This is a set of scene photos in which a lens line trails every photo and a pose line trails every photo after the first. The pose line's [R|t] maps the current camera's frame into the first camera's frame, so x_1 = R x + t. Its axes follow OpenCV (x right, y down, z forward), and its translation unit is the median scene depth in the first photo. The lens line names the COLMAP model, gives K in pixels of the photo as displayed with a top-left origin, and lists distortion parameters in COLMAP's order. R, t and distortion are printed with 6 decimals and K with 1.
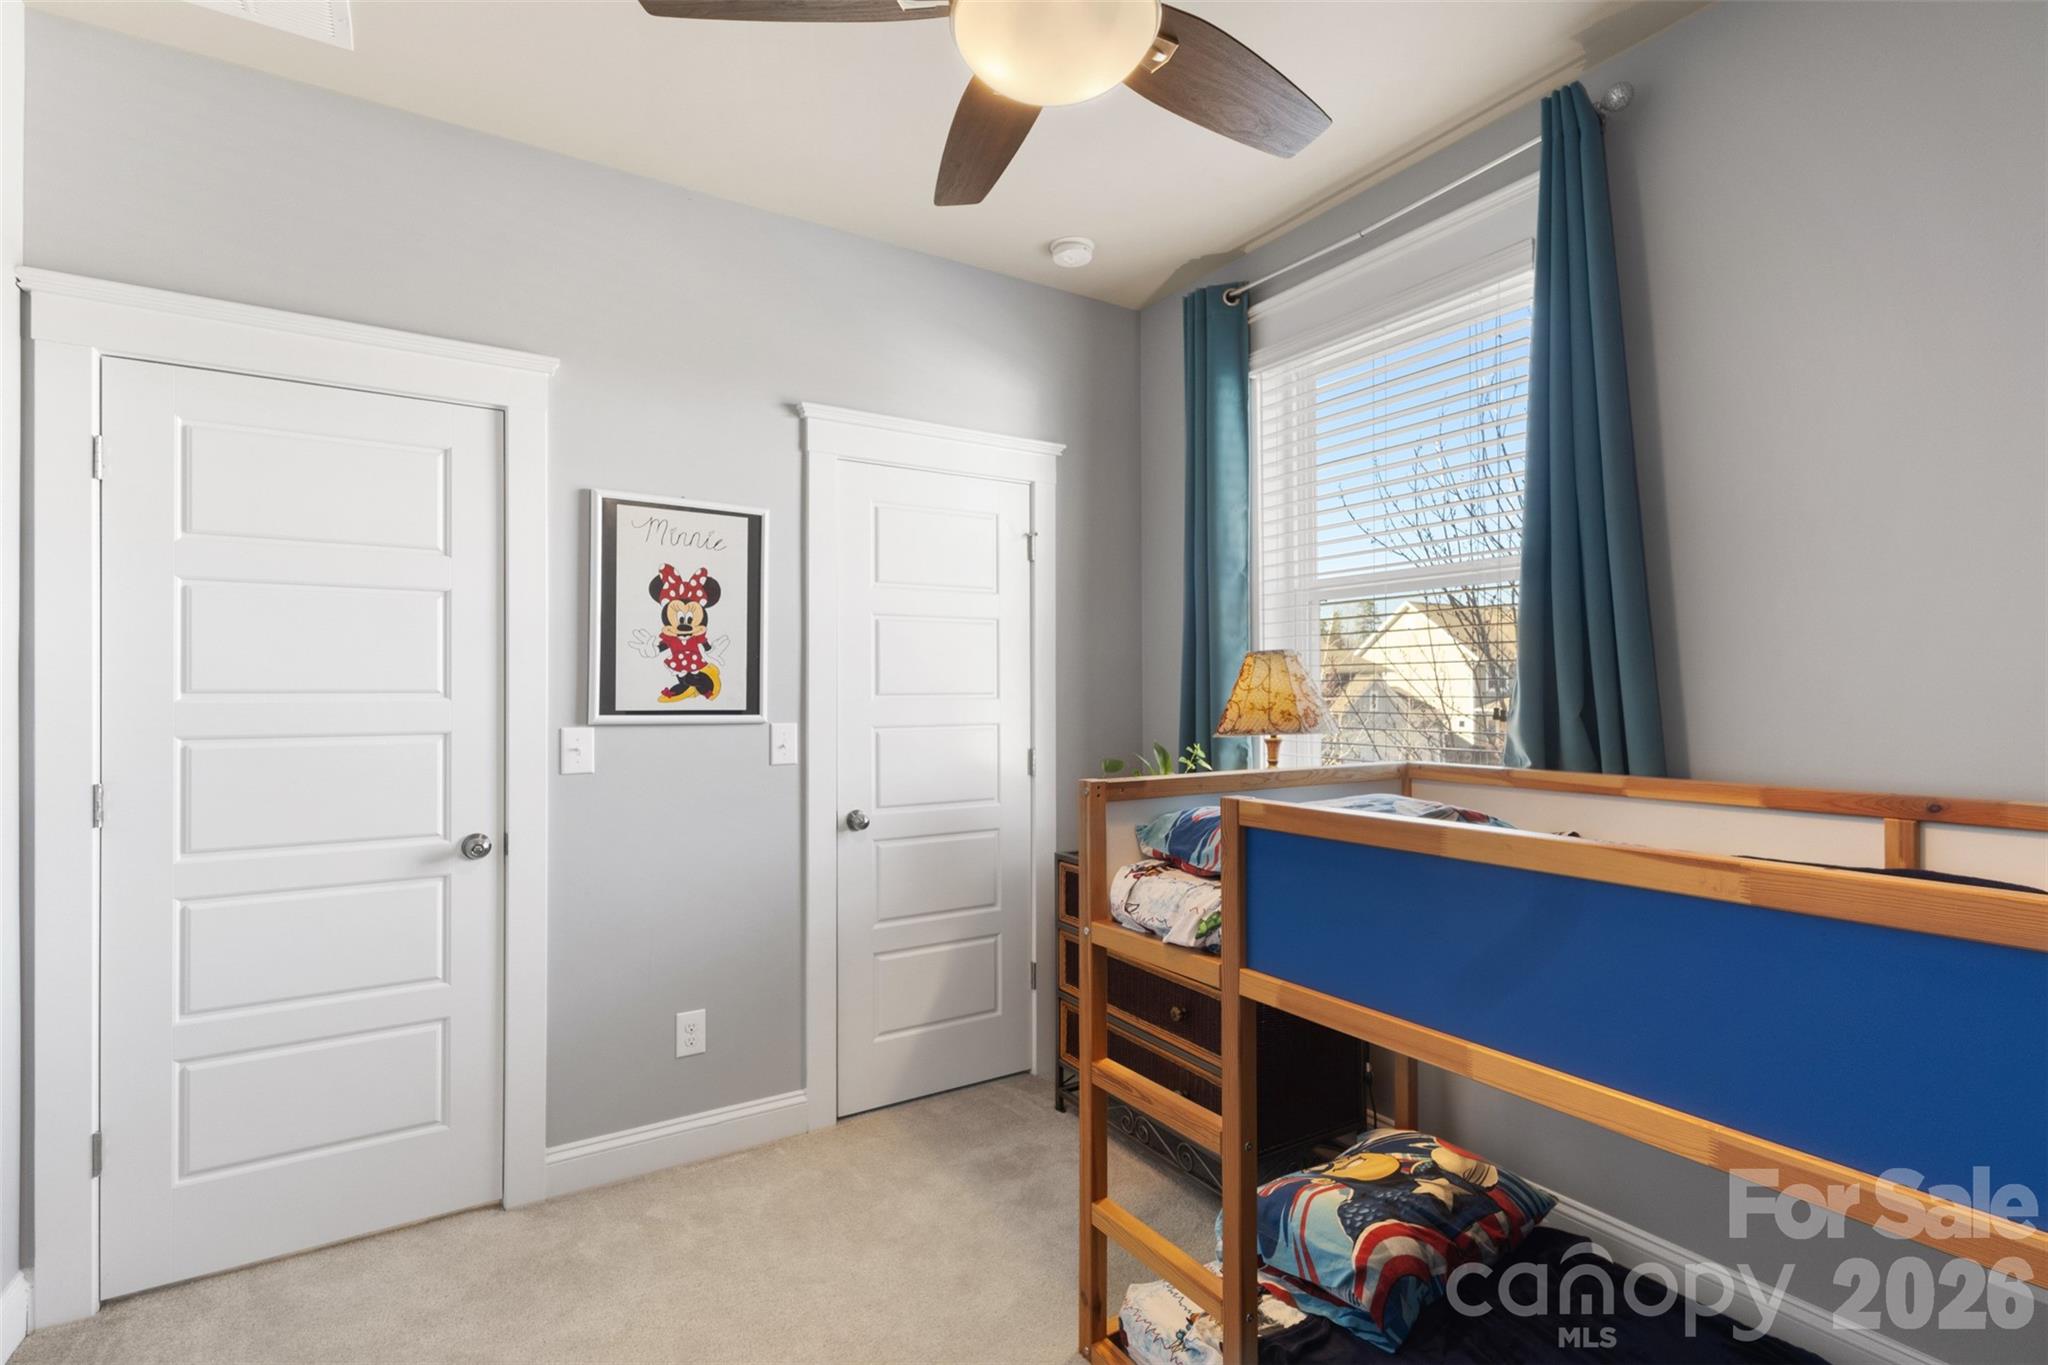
lens RADIAL K [[950.0, 0, 1024.0], [0, 950.0, 682.5], [0, 0, 1]] dist [-0.003535, -0.000252]
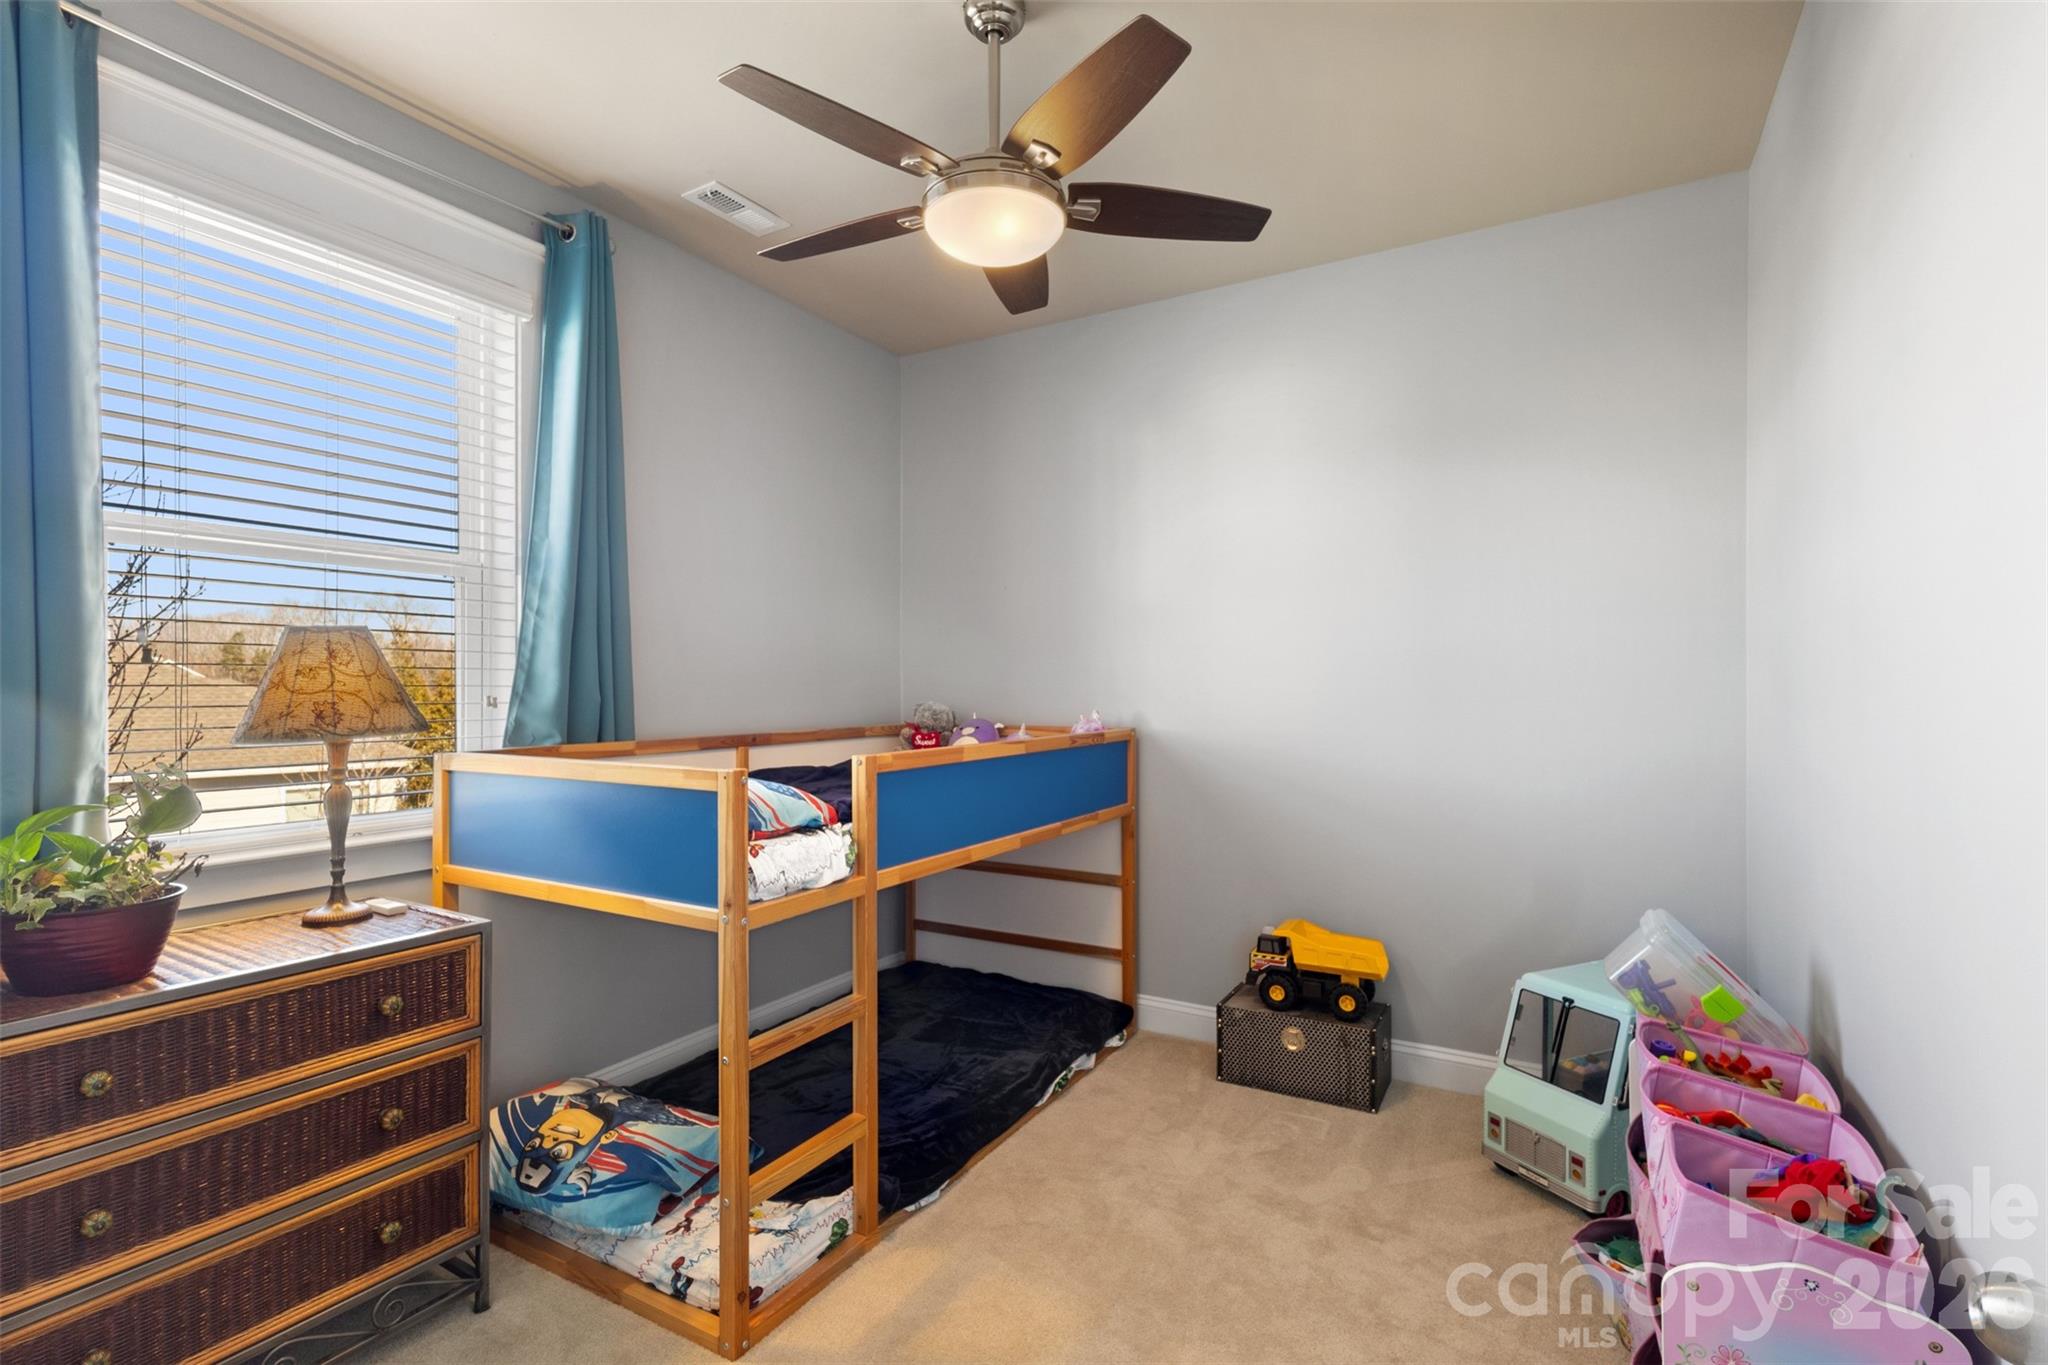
lens RADIAL K [[950.0, 0, 1024.0], [0, 950.0, 682.5], [0, 0, 1]] dist [-0.003535, -0.000252]
pose [[-0.412044, 0.009303, 0.911116, -0.940432], [-0.010030, 0.999841, -0.014745, 0.027375], [-0.911109, -0.015214, -0.411886, 1.117751]]
